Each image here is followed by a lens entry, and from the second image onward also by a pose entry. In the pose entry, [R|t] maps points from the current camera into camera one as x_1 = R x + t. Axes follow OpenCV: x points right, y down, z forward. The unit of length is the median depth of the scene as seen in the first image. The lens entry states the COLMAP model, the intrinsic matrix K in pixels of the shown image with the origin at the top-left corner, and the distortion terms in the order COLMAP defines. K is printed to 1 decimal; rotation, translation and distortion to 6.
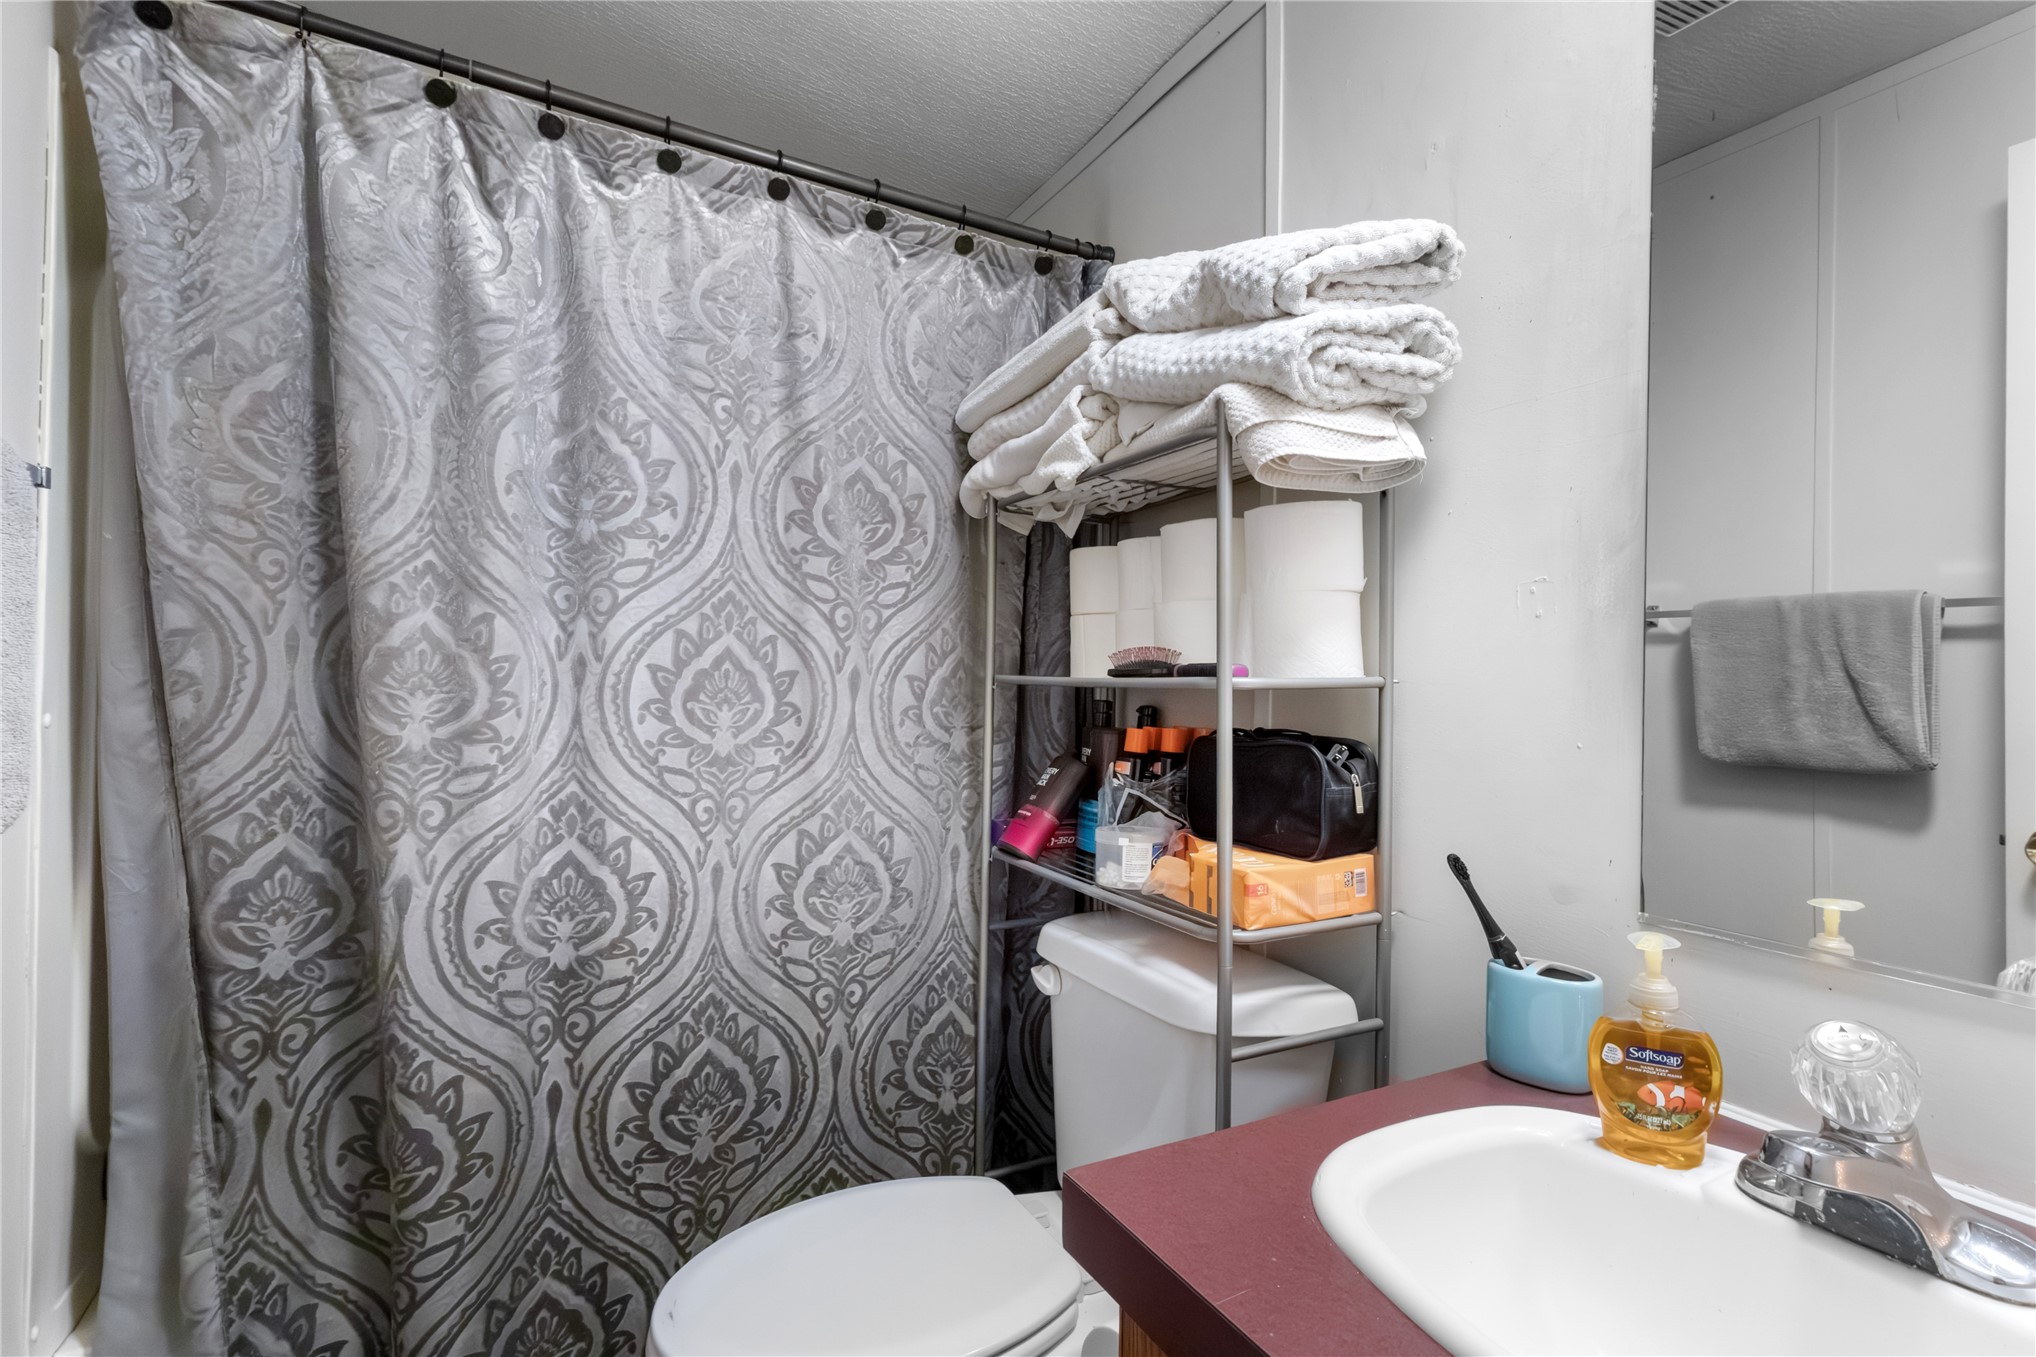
lens RADIAL K [[942.0, 0, 1010.5], [0, 942.0, 681.0], [0, 0, 1]] dist [0.002524, 0.001399]
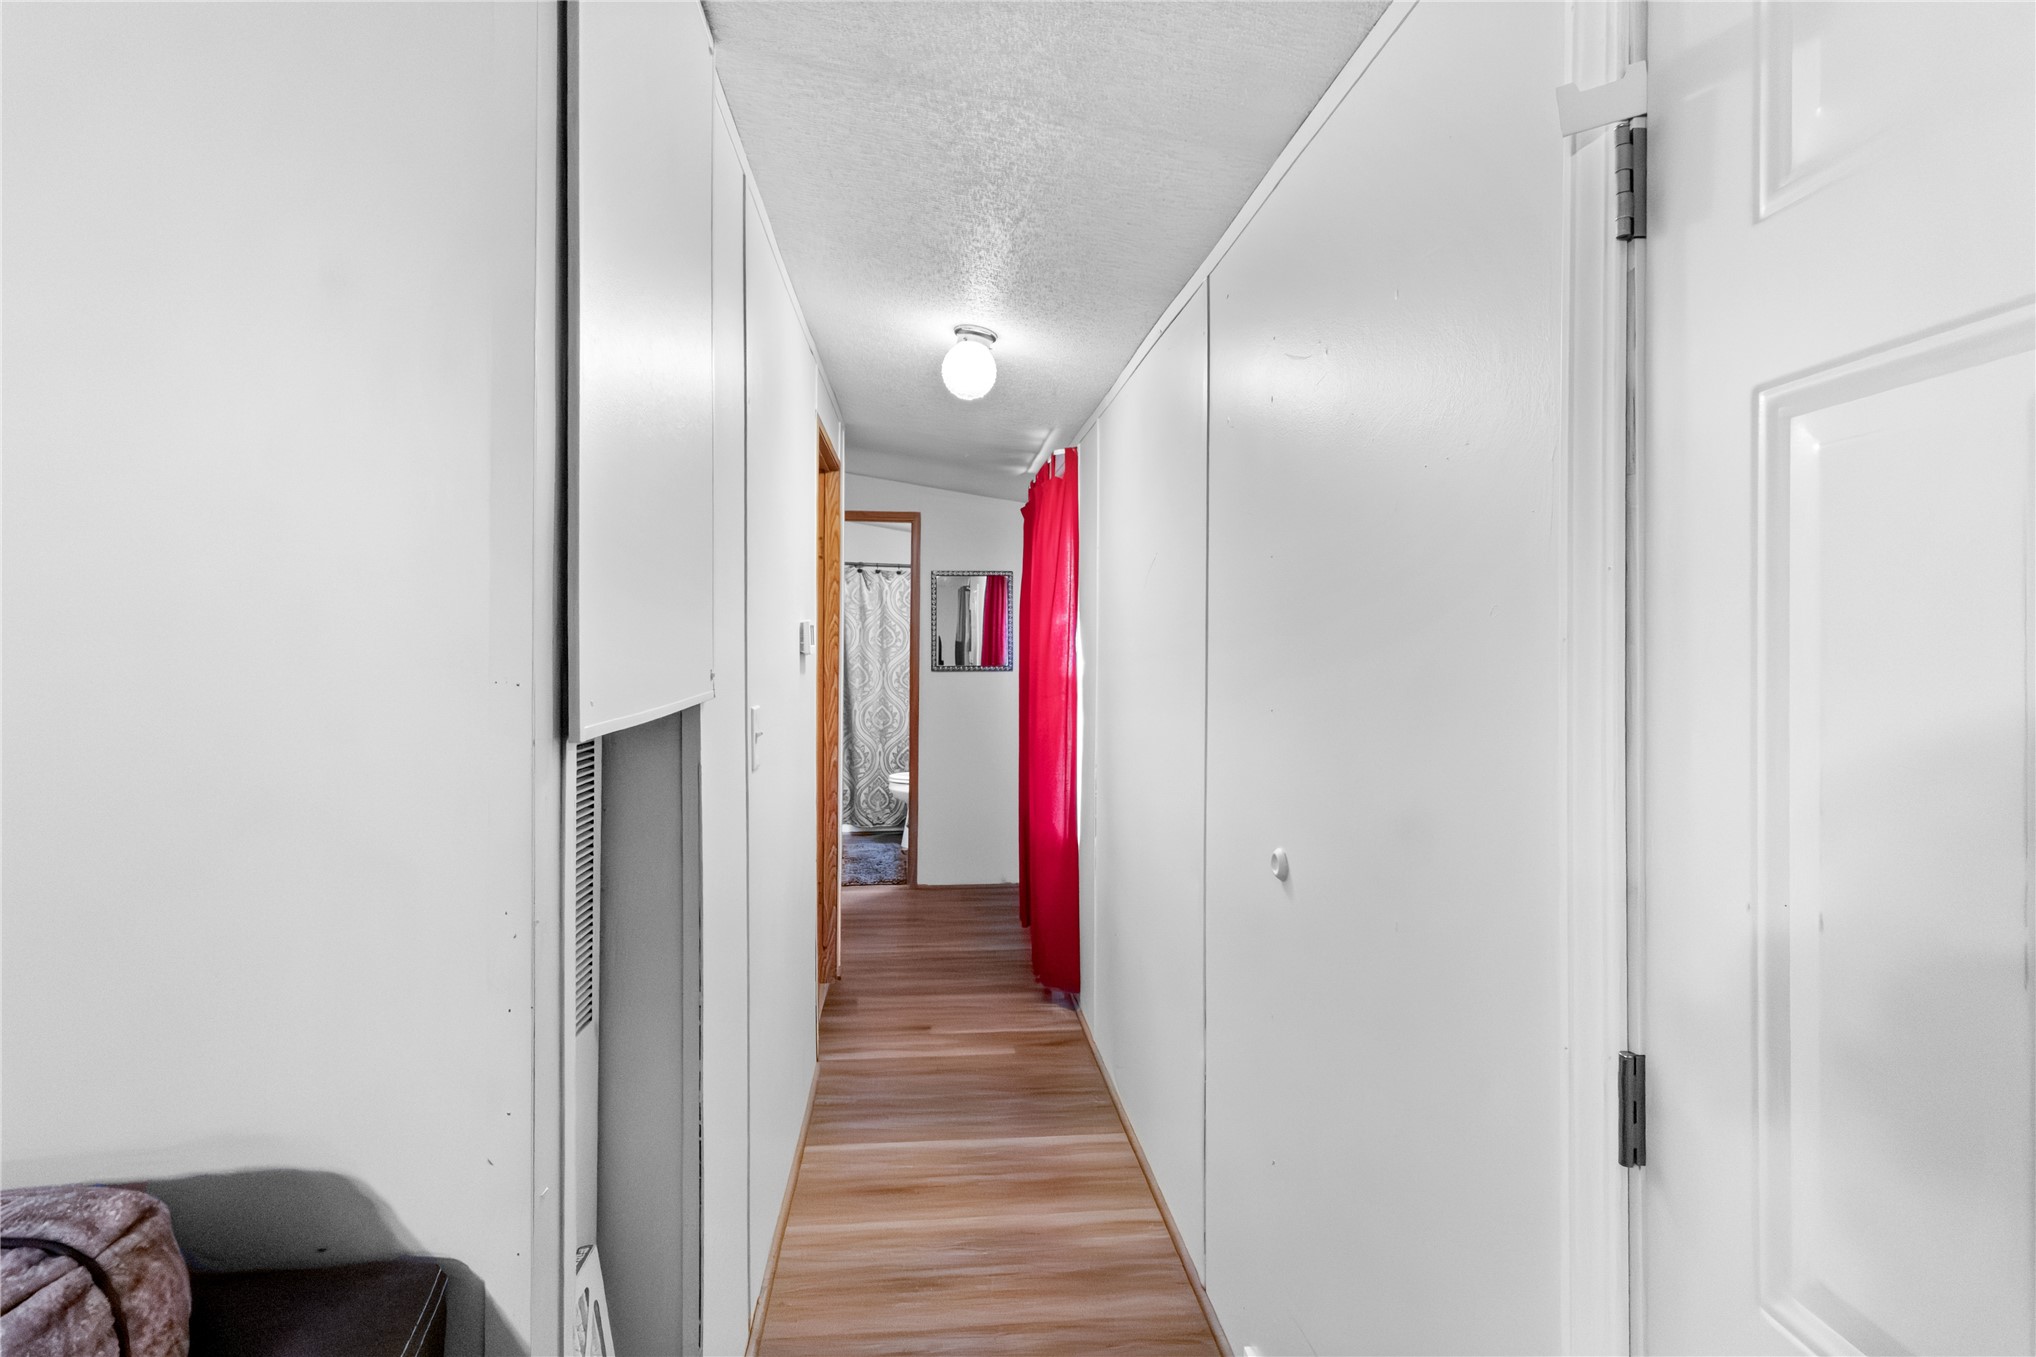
lens RADIAL K [[942.0, 0, 1018.9], [0, 942.0, 674.5], [0, 0, 1]] dist [0.002524, 0.001399]
pose [[0.936071, -0.002513, -0.351803, 2.190742], [0.007103, 0.999906, 0.011759, -0.064269], [0.351740, -0.013506, 0.936000, -3.814090]]
